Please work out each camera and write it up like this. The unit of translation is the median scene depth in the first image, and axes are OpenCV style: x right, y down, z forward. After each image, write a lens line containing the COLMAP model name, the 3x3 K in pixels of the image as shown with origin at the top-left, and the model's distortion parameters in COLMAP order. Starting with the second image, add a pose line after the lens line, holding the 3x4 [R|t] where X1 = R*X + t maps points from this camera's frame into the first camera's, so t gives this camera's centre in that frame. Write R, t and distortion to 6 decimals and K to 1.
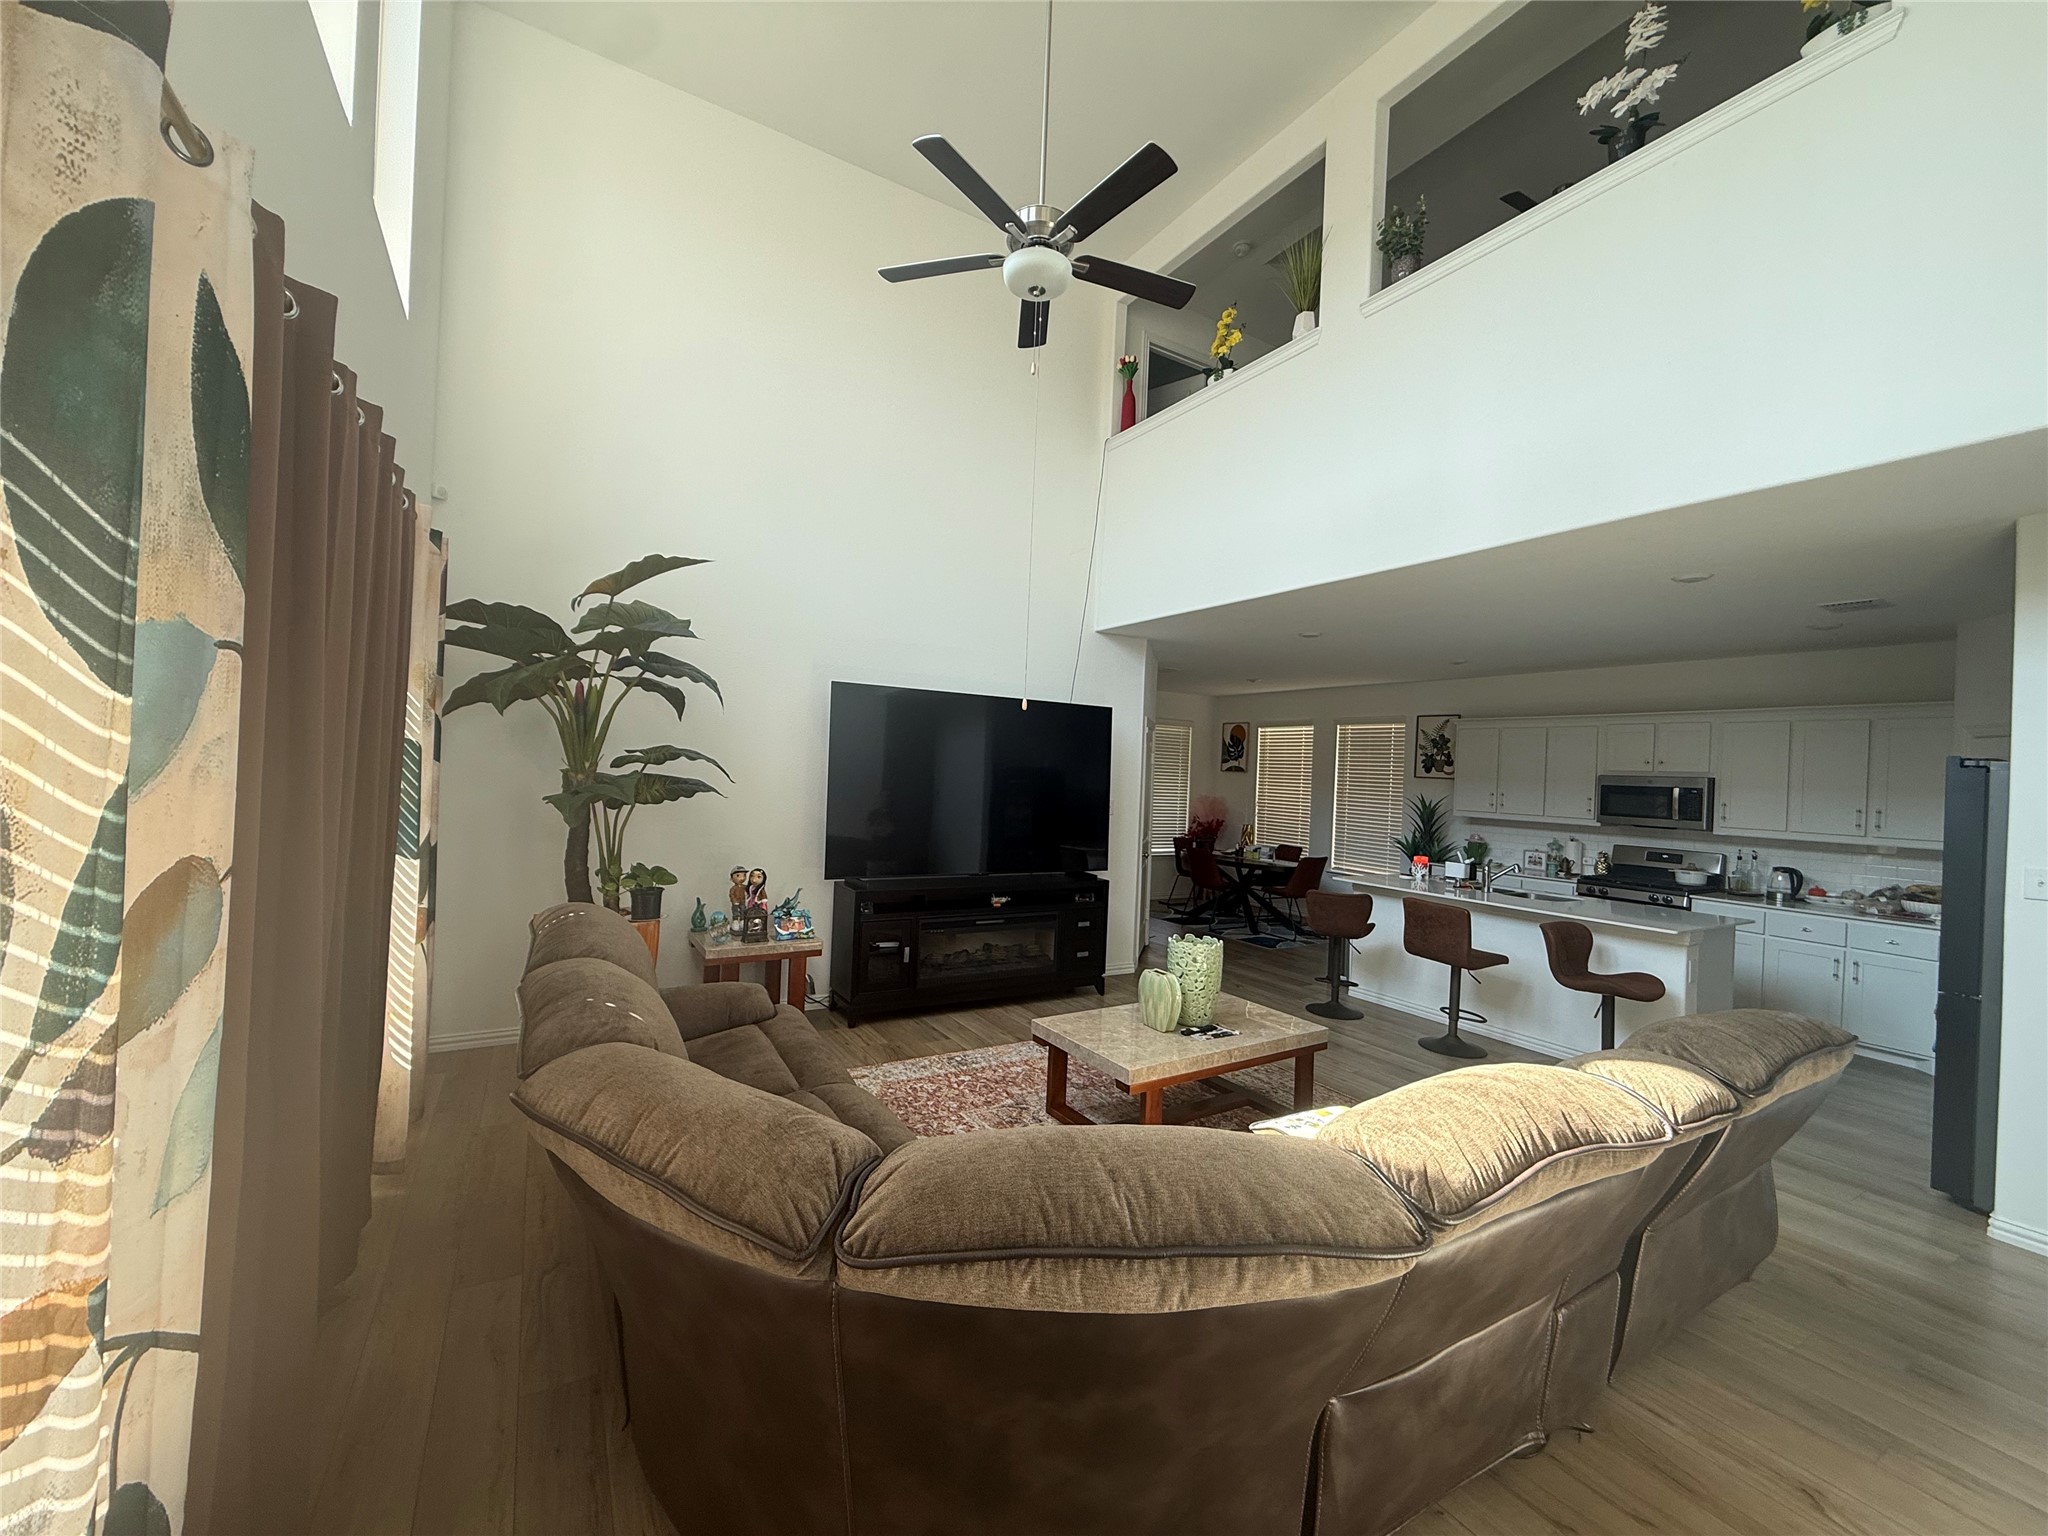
lens RADIAL K [[822.0, 0, 1019.3], [0, 822.0, 770.3], [0, 0, 1]] dist [-0.000607, 0.000031]
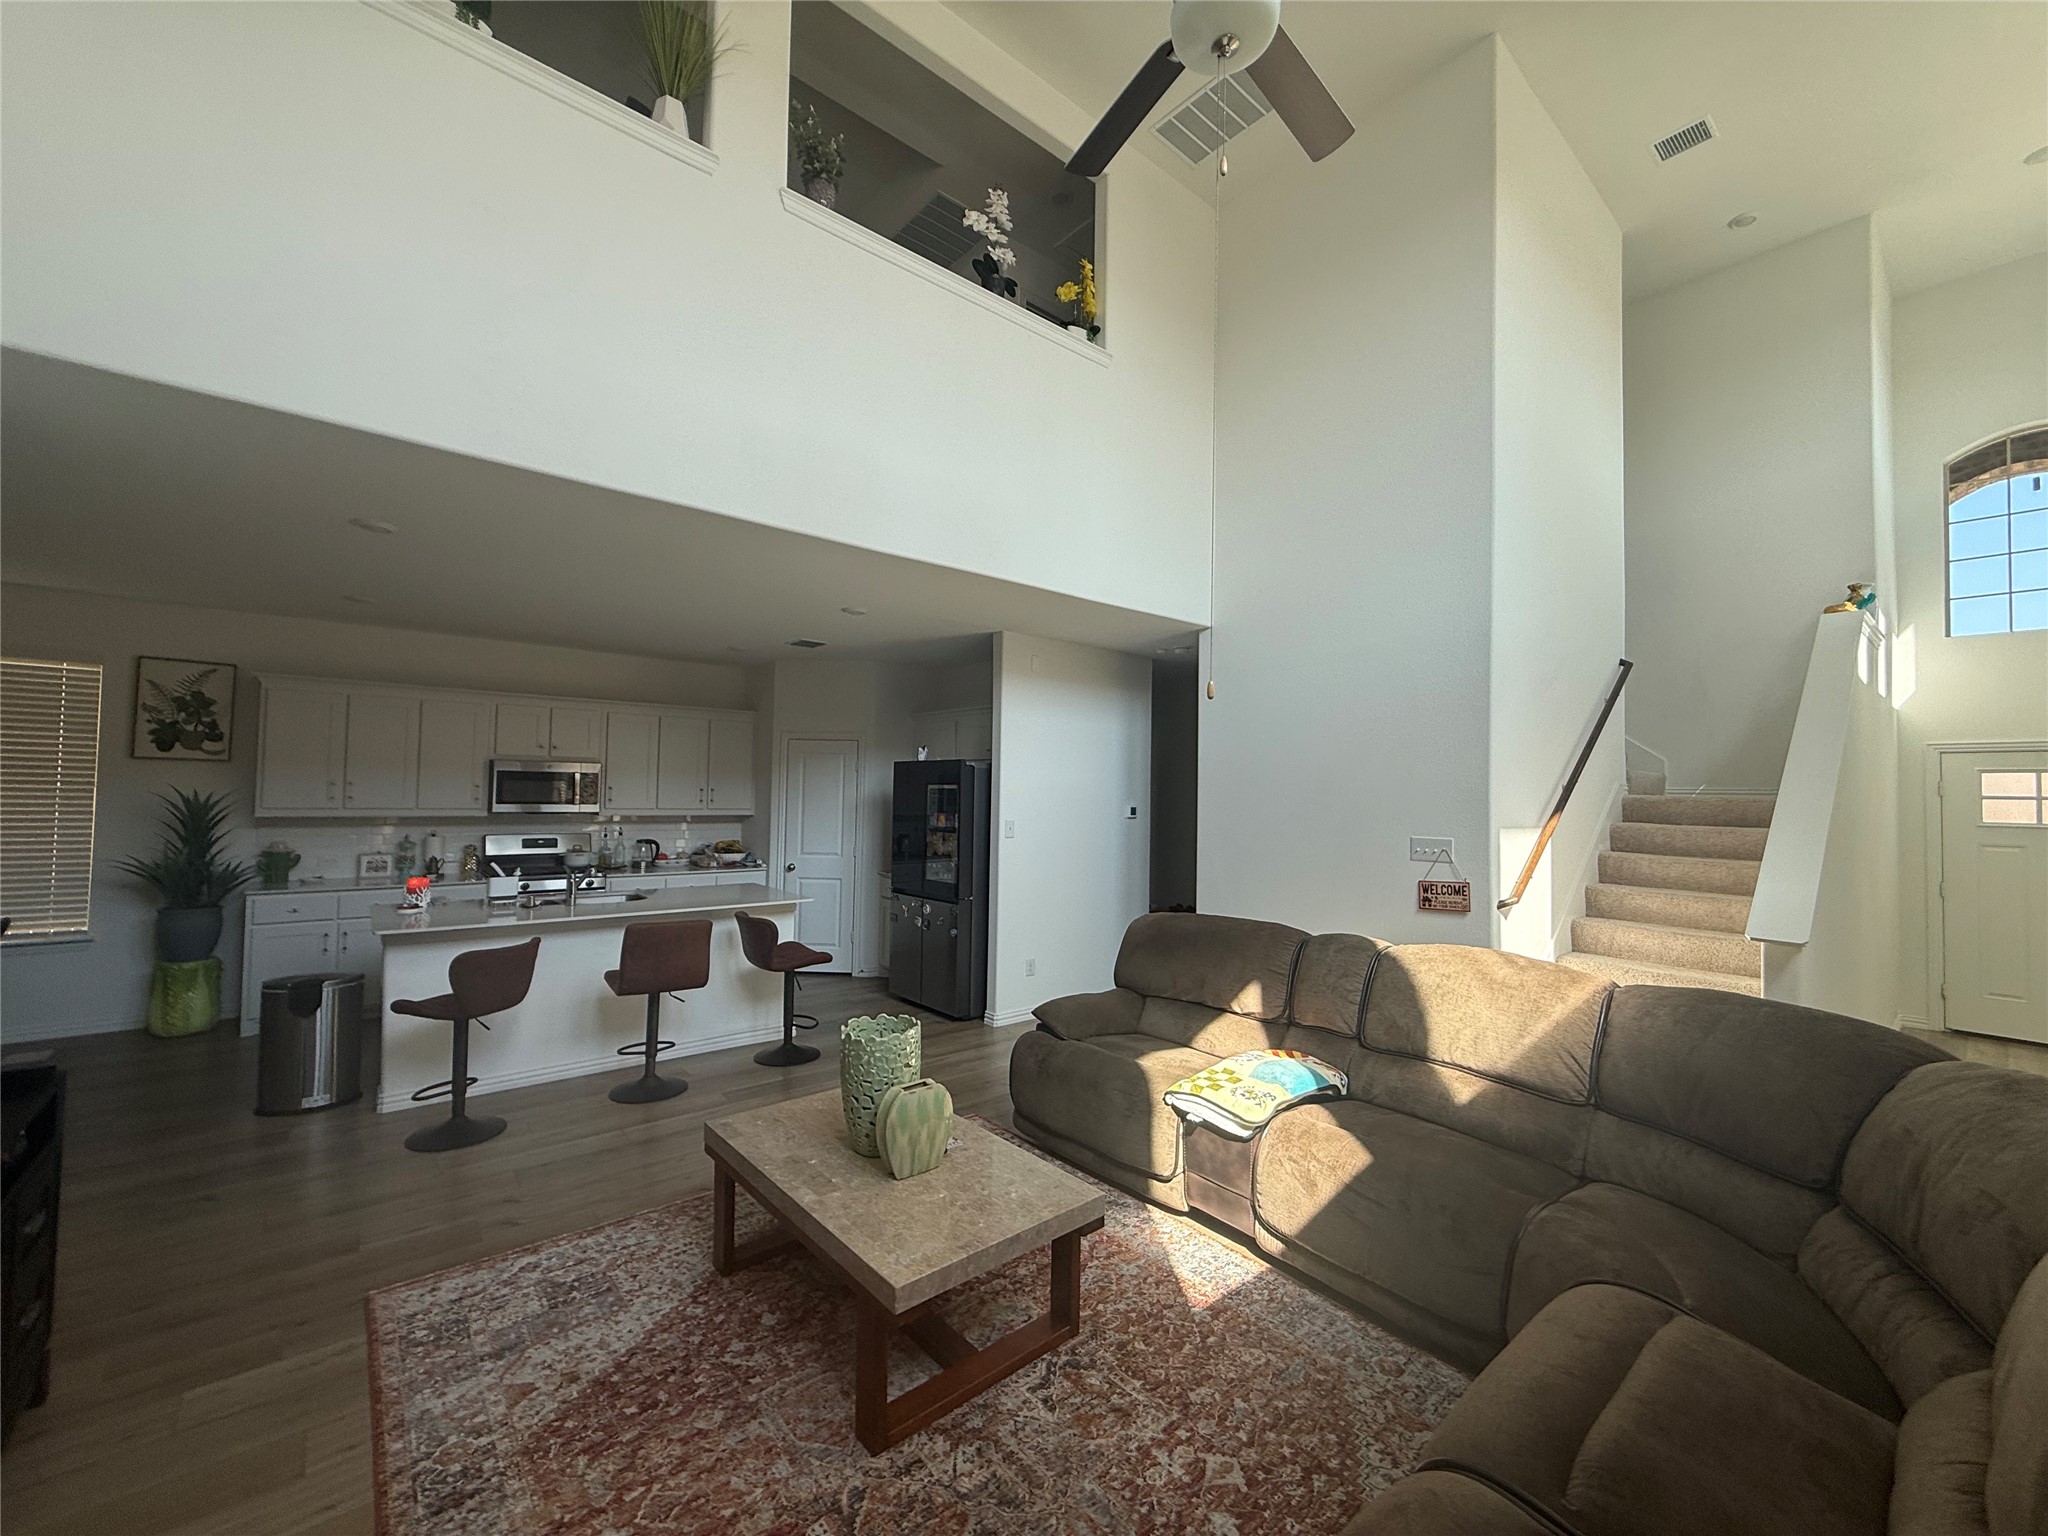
lens RADIAL K [[822.0, 0, 1020.4], [0, 822.0, 761.7], [0, 0, 1]] dist [-0.000607, 0.000031]
pose [[-0.166700, -0.007256, 0.985981, -0.314802], [-0.025734, 0.999664, 0.003006, -0.010212], [-0.985672, -0.024872, -0.166831, 0.665617]]
